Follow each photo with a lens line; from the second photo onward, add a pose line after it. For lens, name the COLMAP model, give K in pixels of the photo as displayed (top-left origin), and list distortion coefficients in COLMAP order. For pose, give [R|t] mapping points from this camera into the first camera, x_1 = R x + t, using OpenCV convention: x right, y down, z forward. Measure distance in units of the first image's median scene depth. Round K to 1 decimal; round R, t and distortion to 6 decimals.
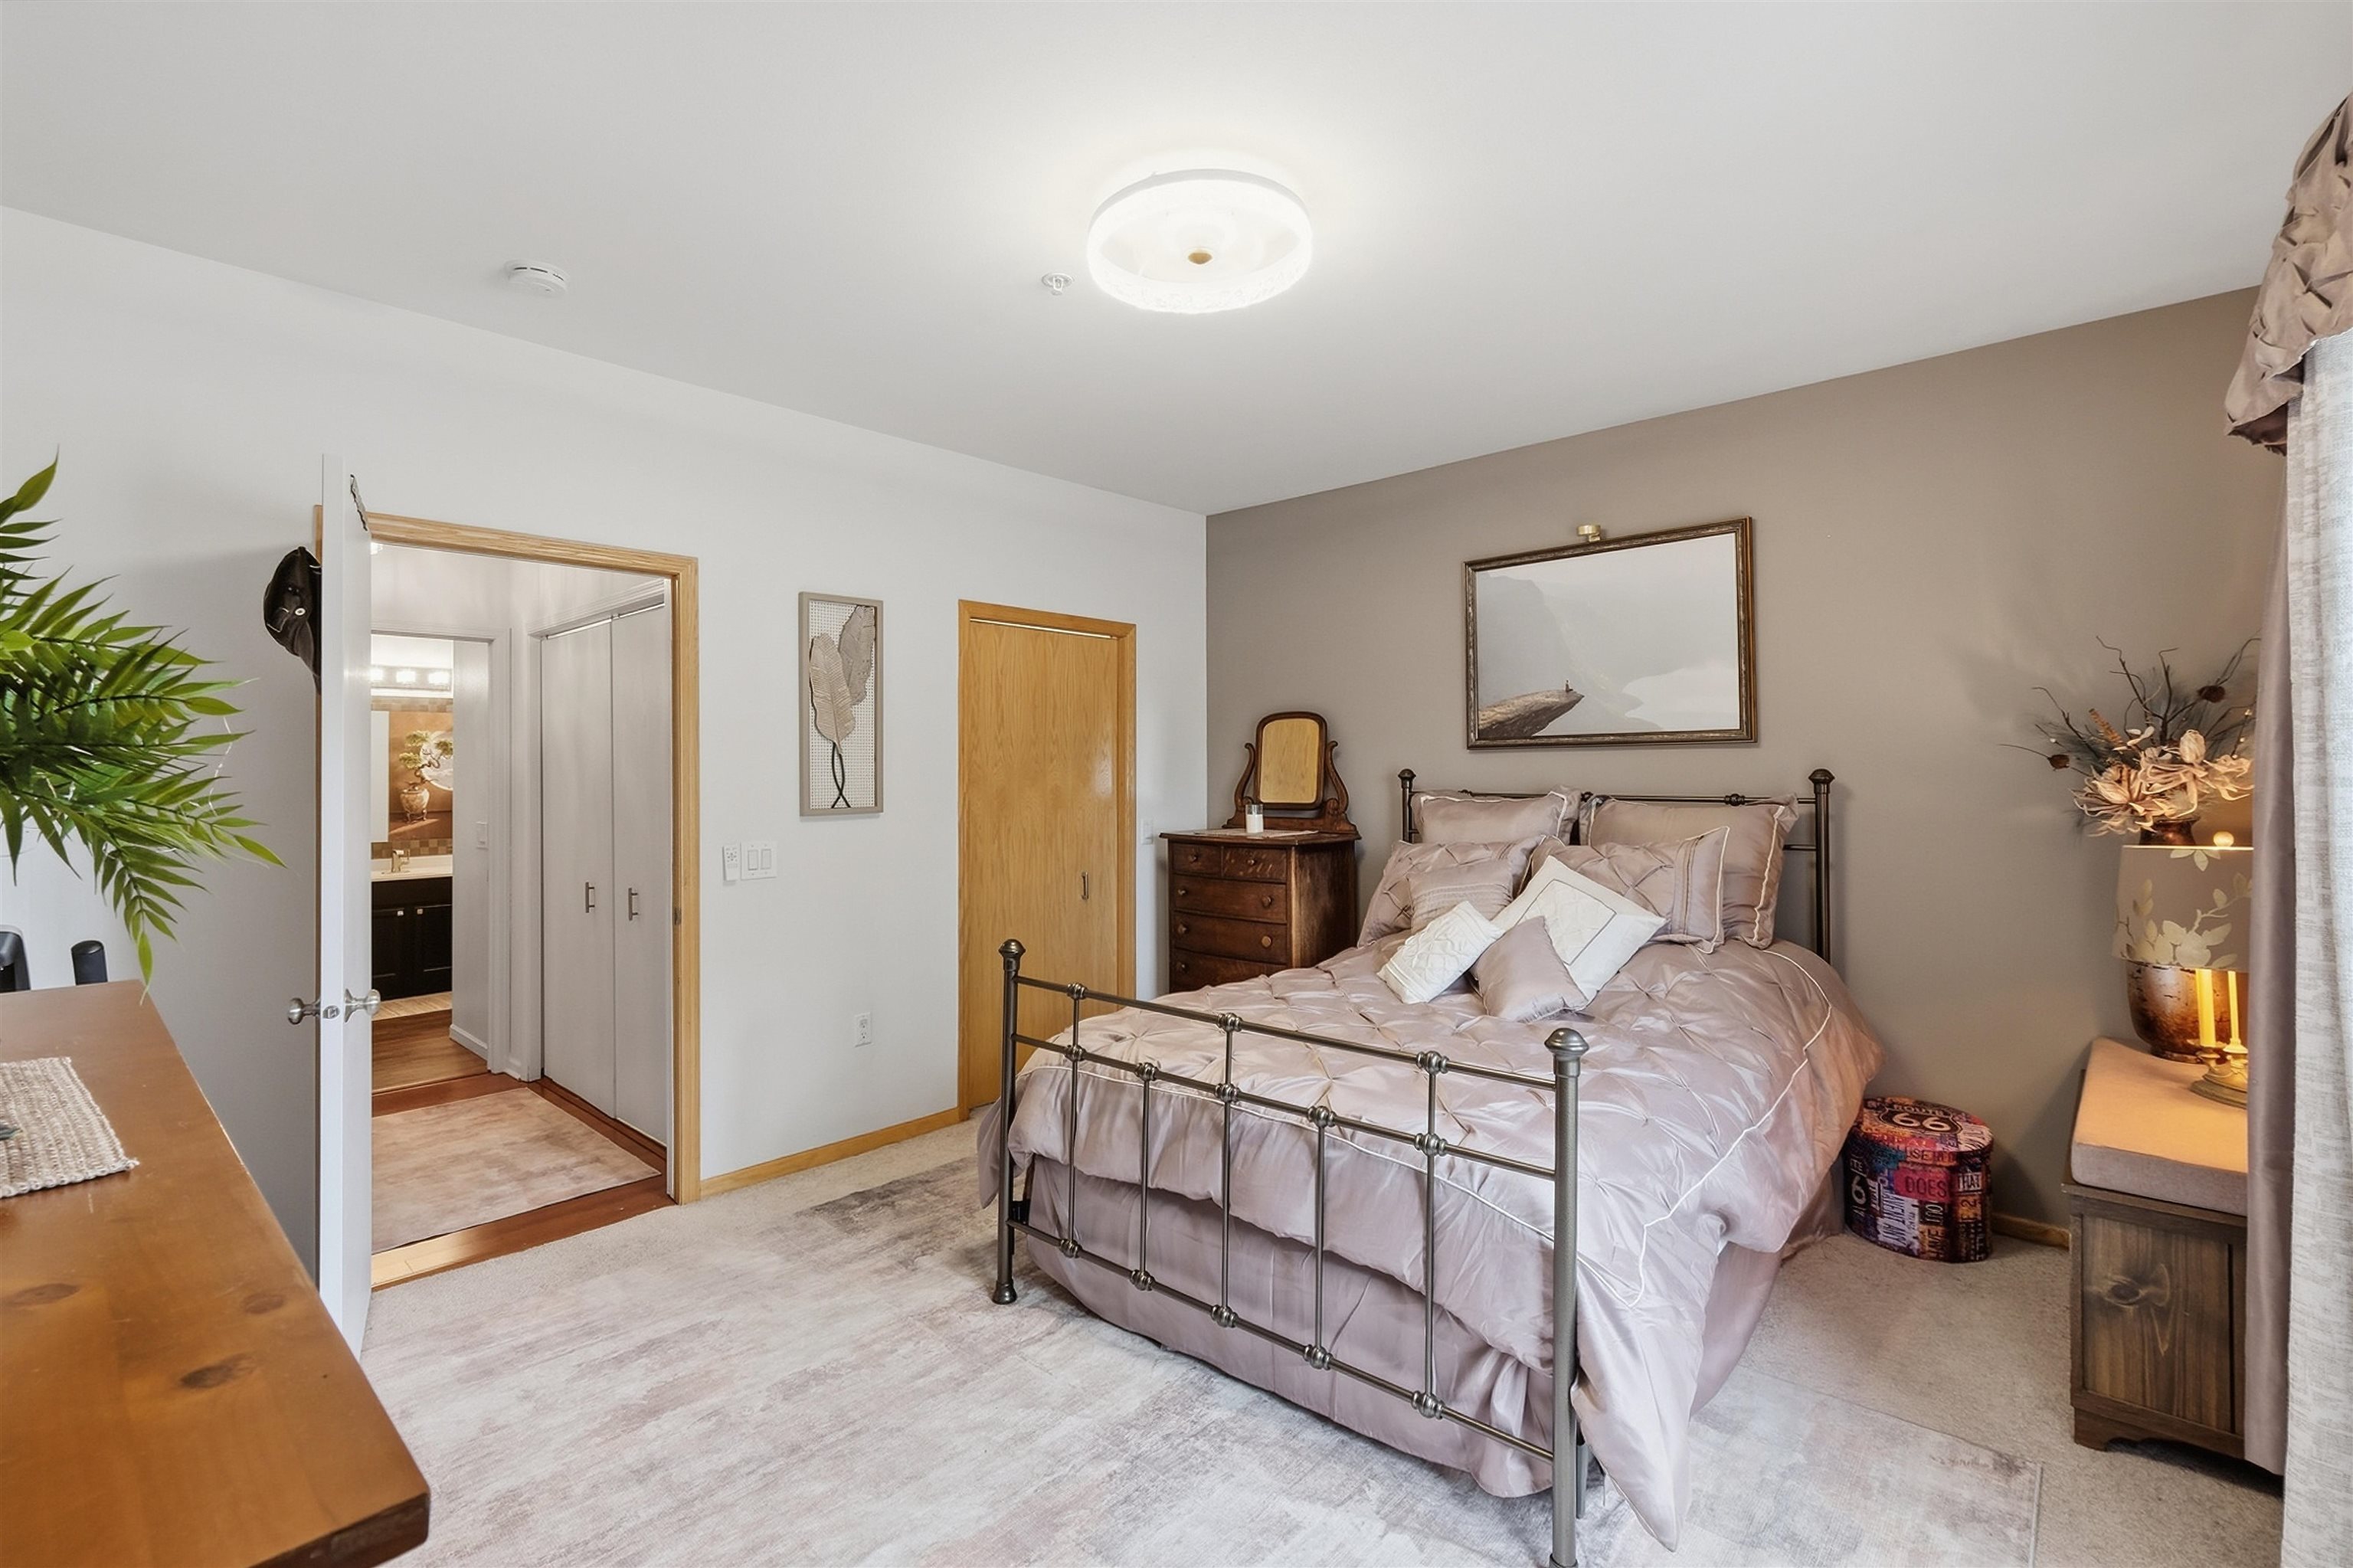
lens RADIAL K [[1053.7, 0, 1183.8], [0, 1053.7, 762.0], [0, 0, 1]] dist [-0.001921, 0.000176]
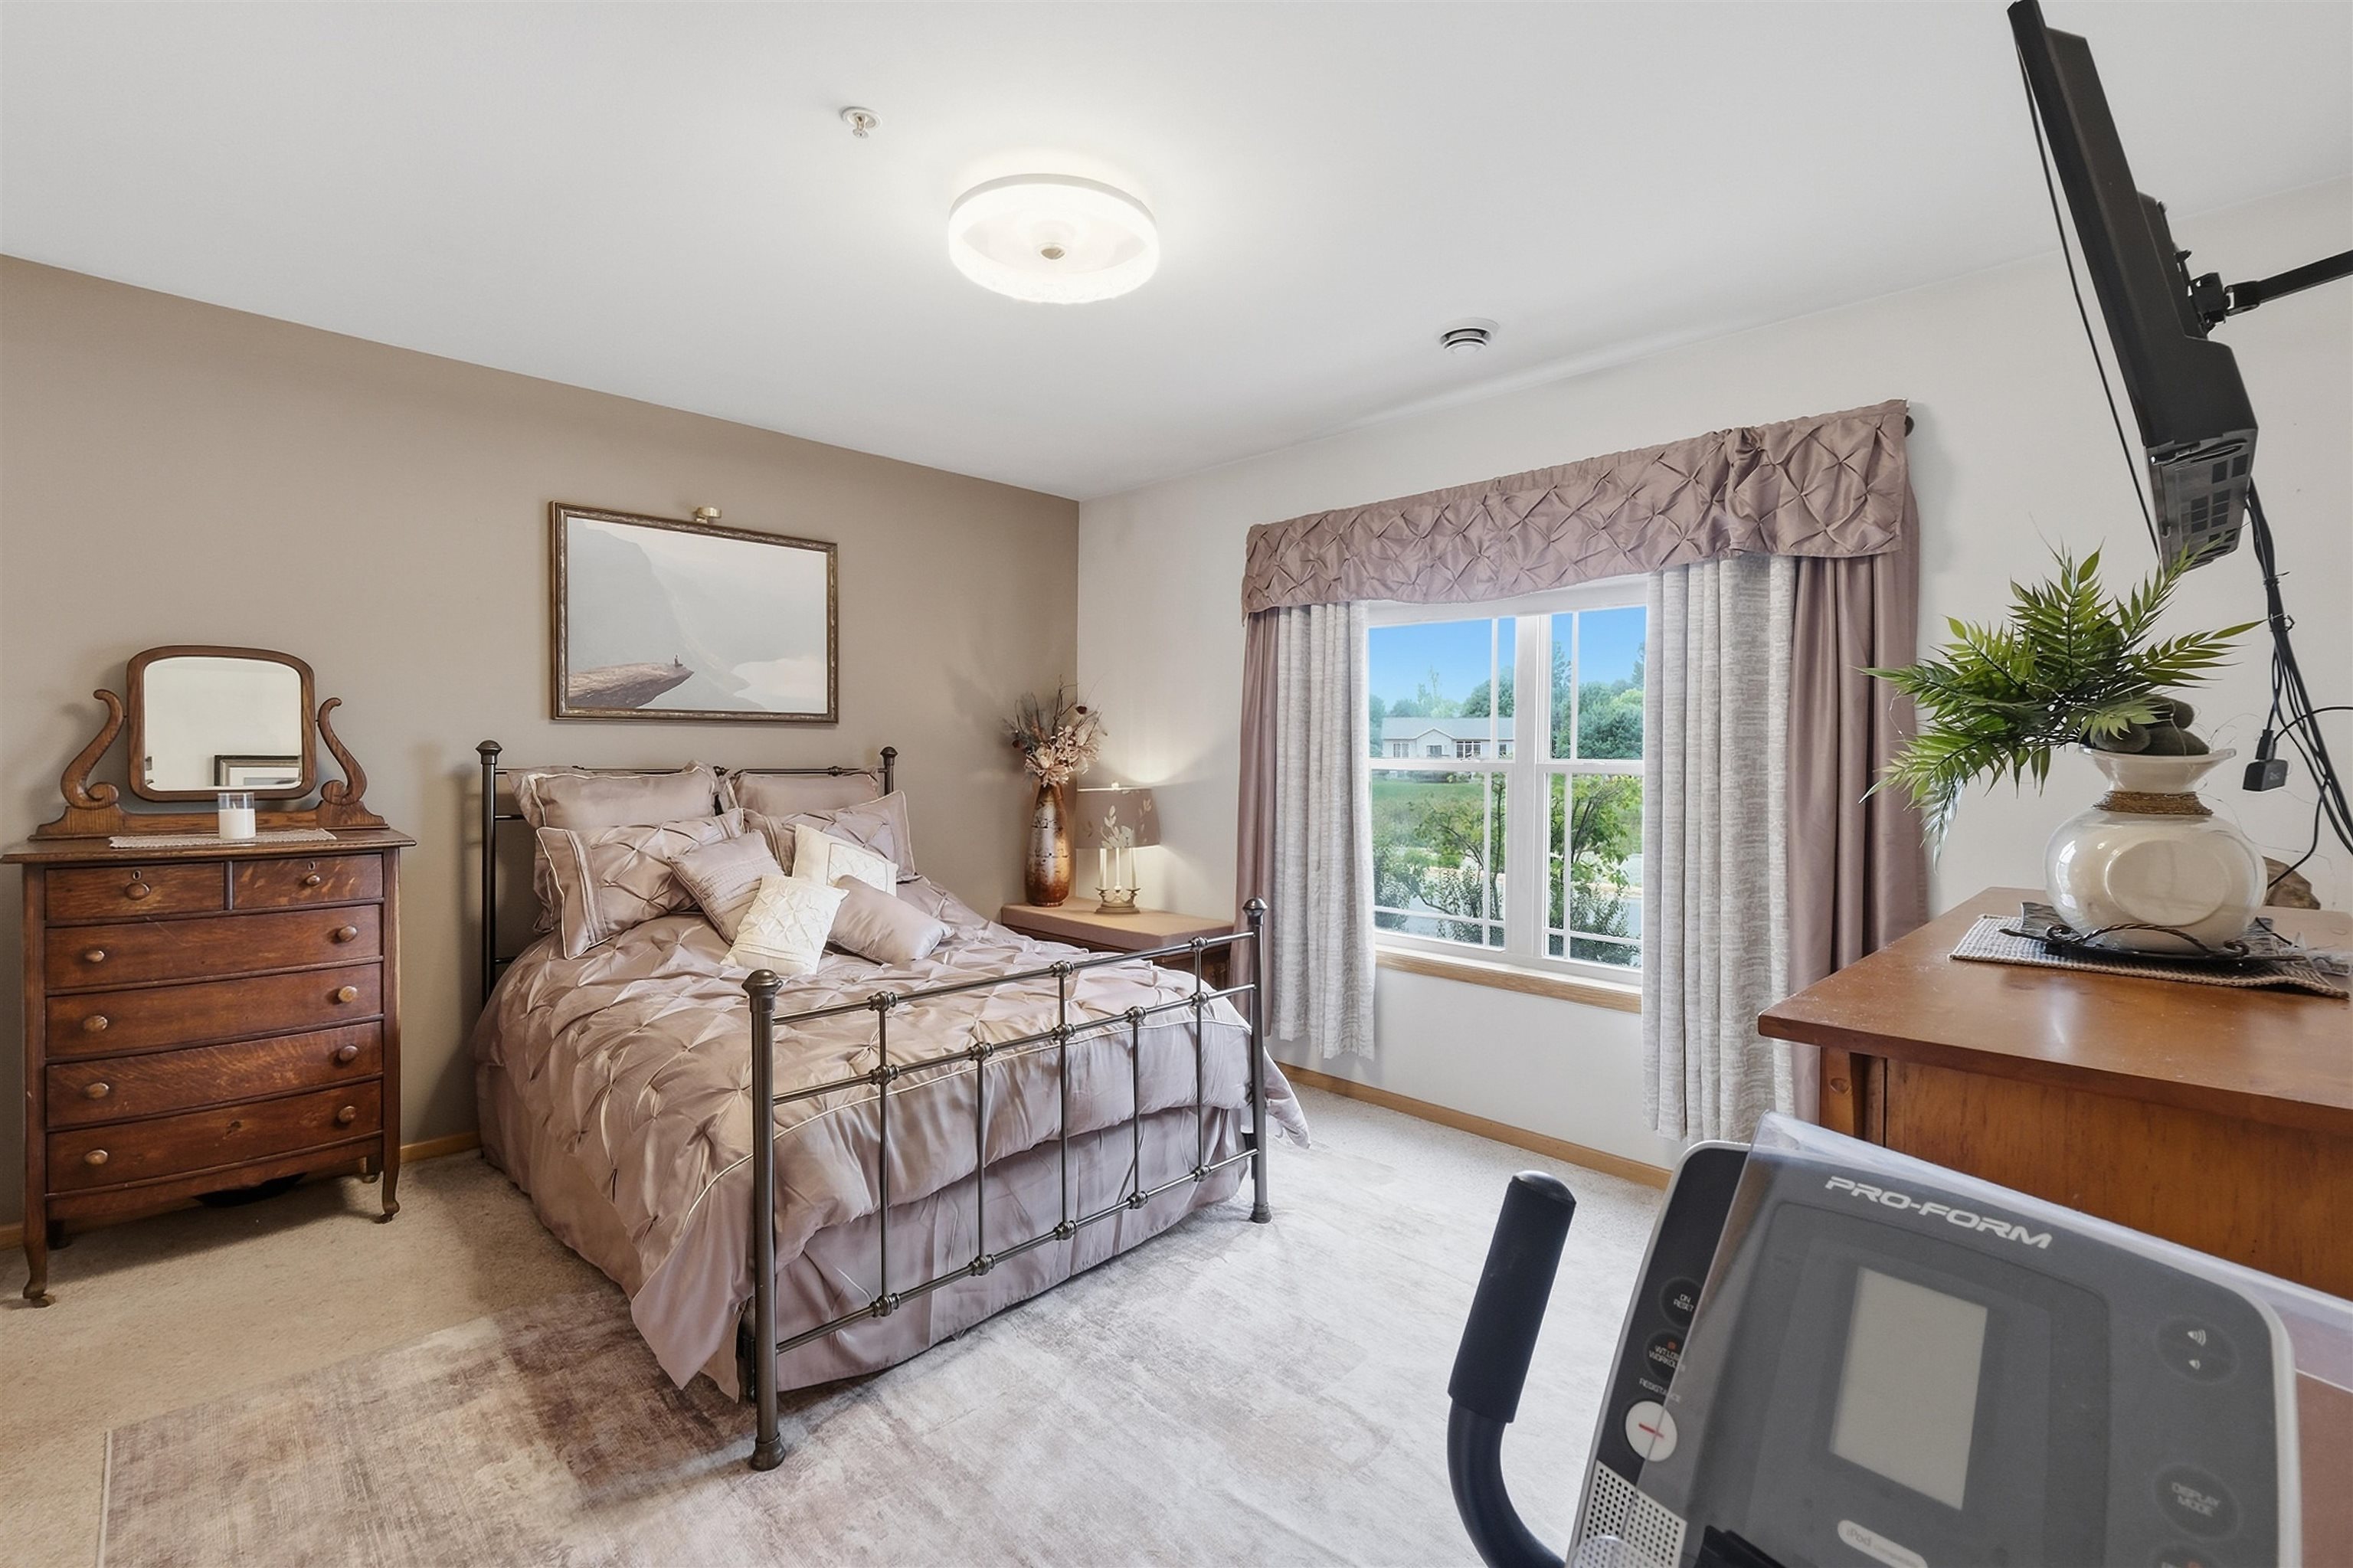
lens RADIAL K [[1053.7, 0, 1183.8], [0, 1053.7, 762.0], [0, 0, 1]] dist [-0.001921, 0.000176]
pose [[0.046287, -0.005003, 0.998916, -0.644352], [-0.016432, 0.999848, 0.005769, 0.010791], [-0.998793, -0.016681, 0.046198, 0.497712]]
